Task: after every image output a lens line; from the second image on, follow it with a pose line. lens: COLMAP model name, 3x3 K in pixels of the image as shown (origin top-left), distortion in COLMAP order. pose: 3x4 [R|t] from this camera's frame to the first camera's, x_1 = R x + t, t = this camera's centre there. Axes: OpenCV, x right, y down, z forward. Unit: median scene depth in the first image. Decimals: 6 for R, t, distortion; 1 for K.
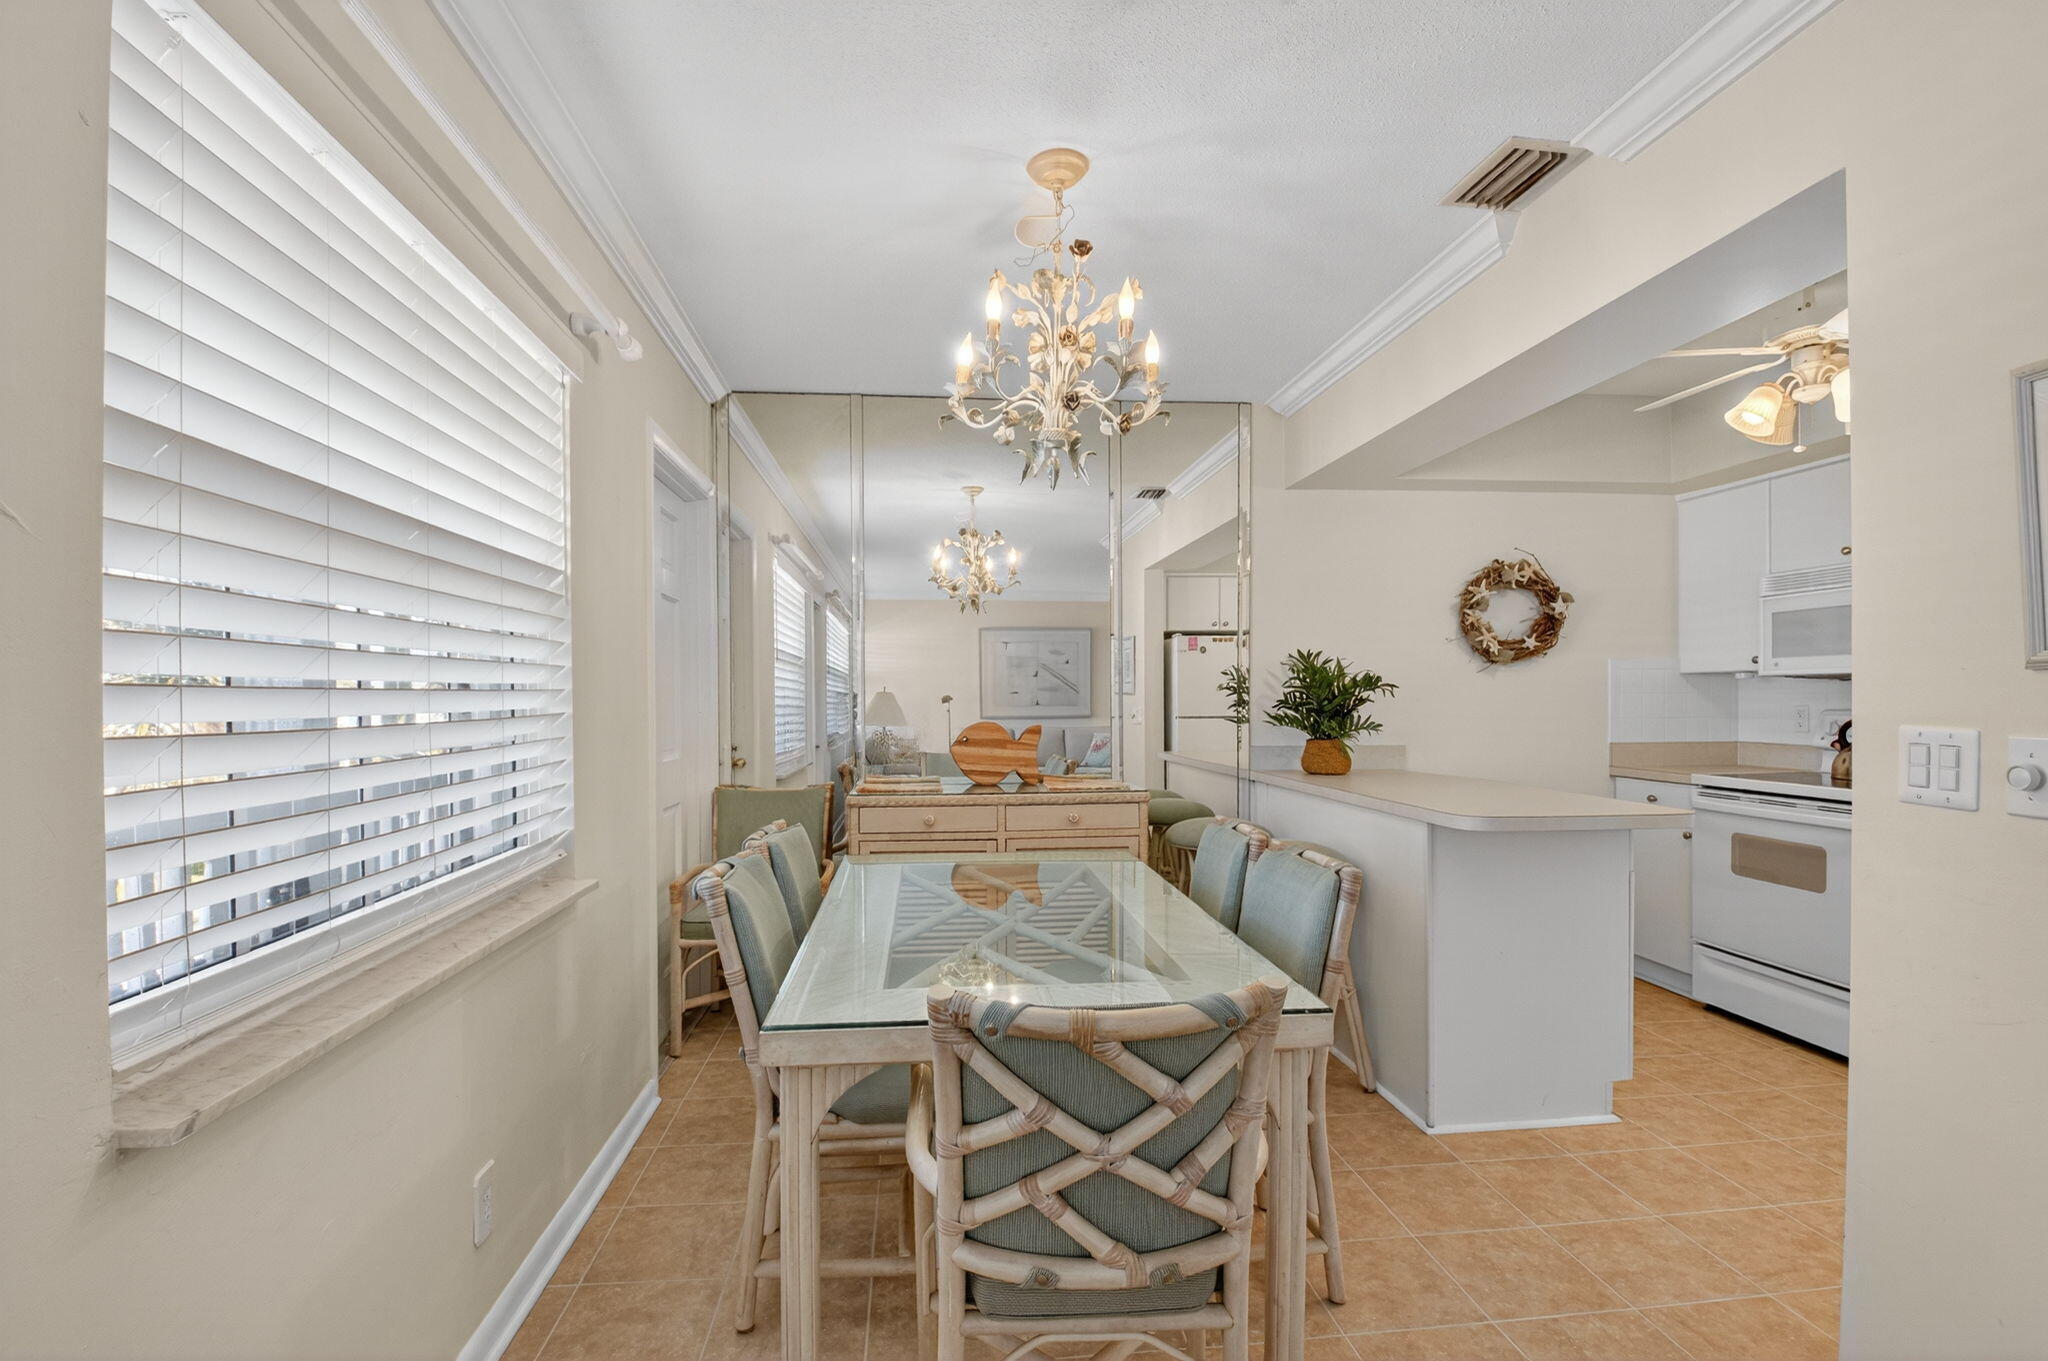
lens RADIAL K [[949.2, 0, 983.9], [0, 949.2, 711.1], [0, 0, 1]] dist [0.001342, -0.023551]
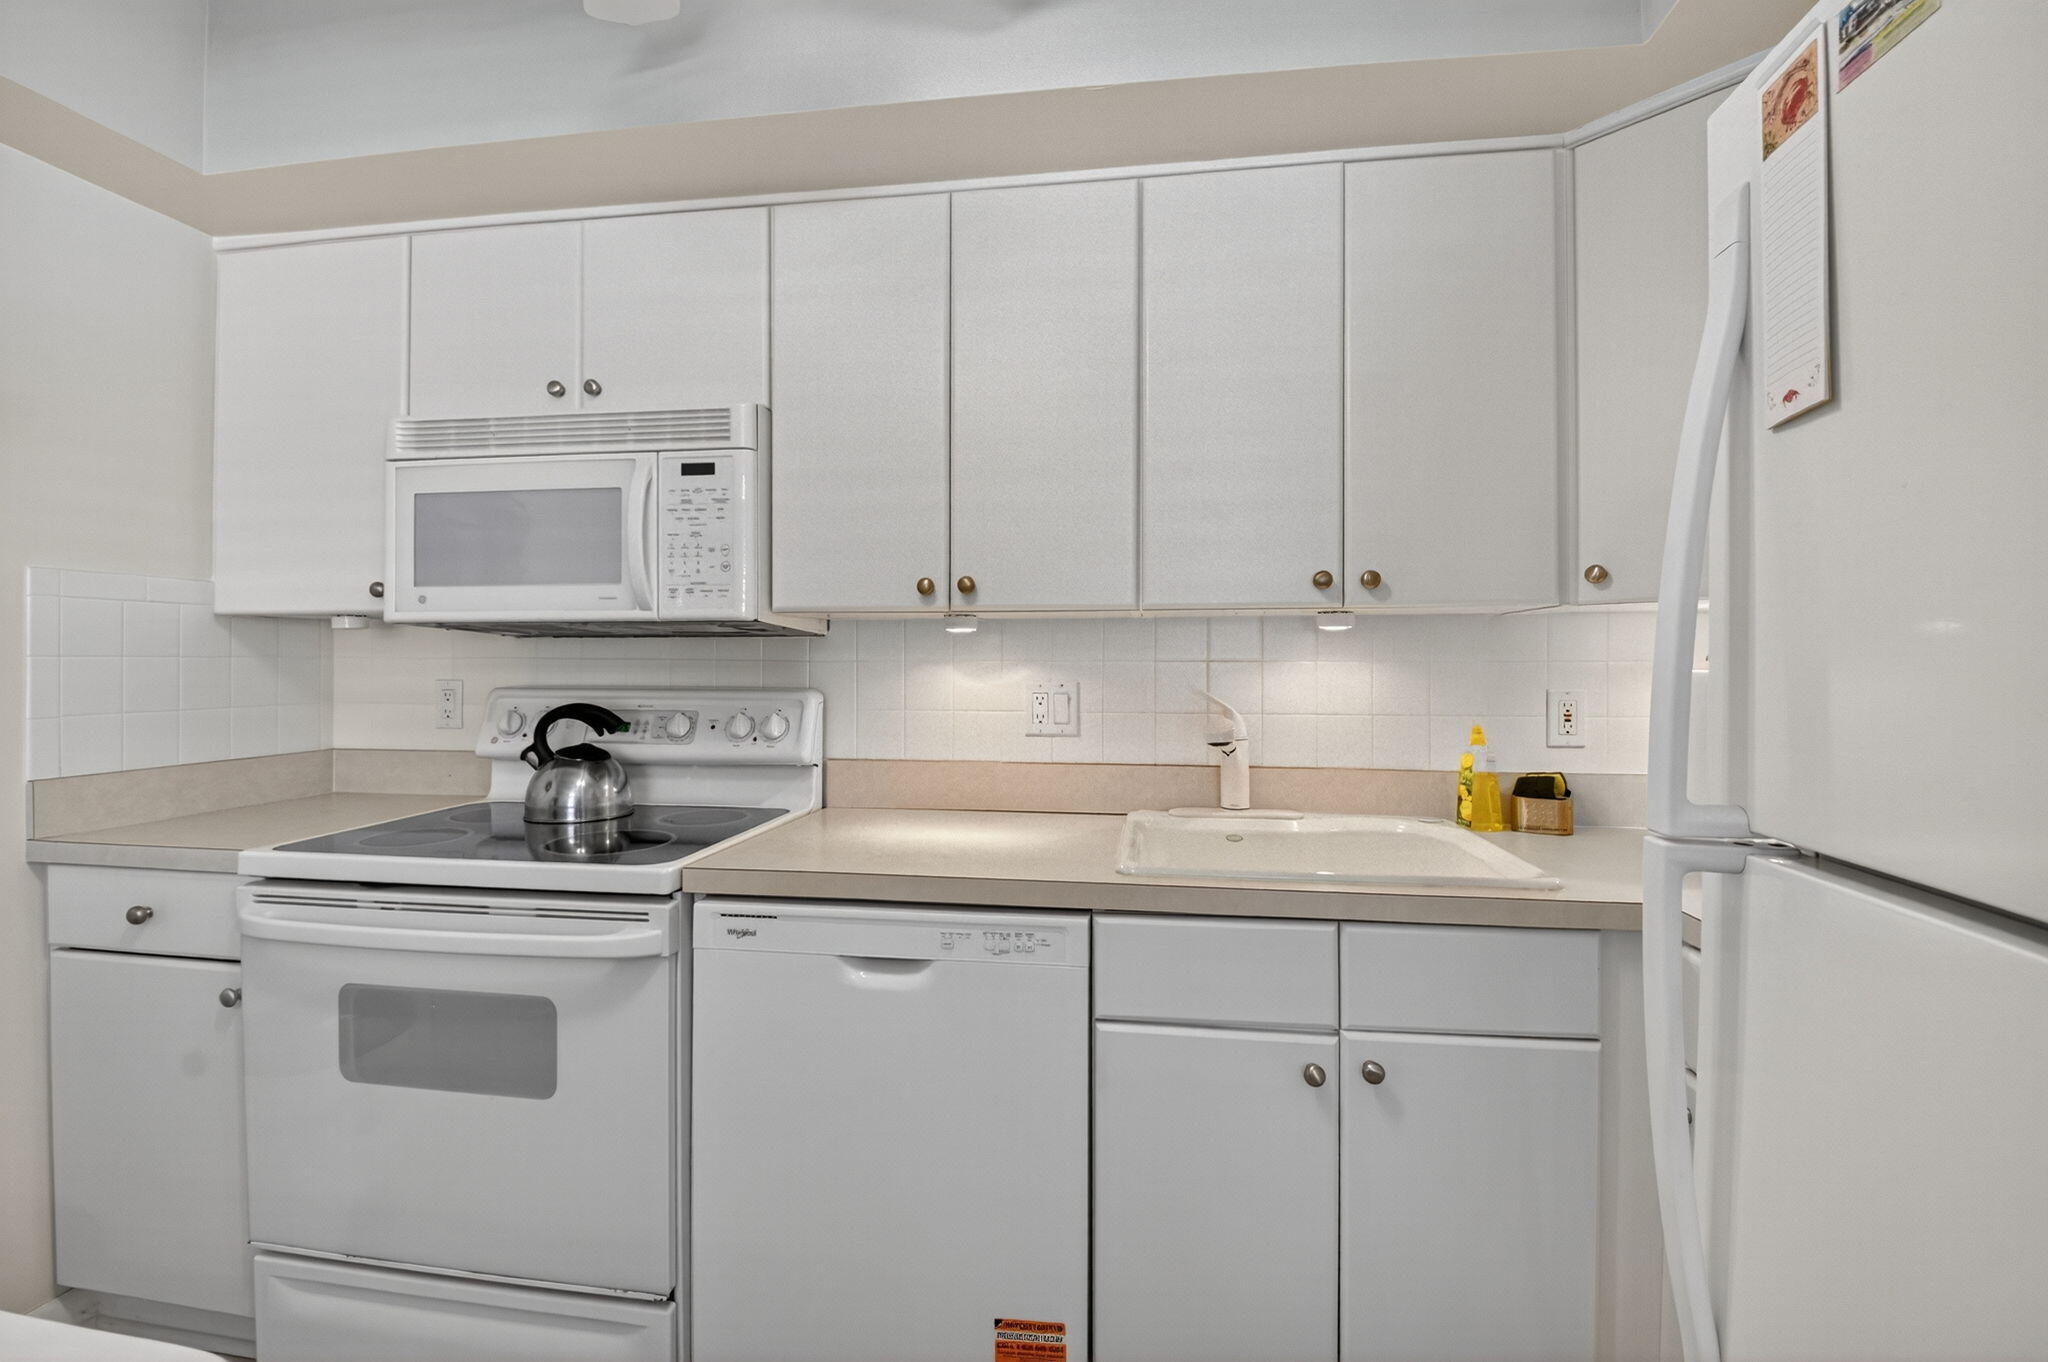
lens RADIAL K [[914.8, 0, 1023.6], [0, 914.8, 657.6], [0, 0, 1]] dist [0.013408, -0.026963]
pose [[0.221537, 0.009818, 0.975102, 0.398888], [0.011734, 0.999850, -0.012733, -0.008376], [-0.975081, 0.014263, 0.221389, 0.523996]]
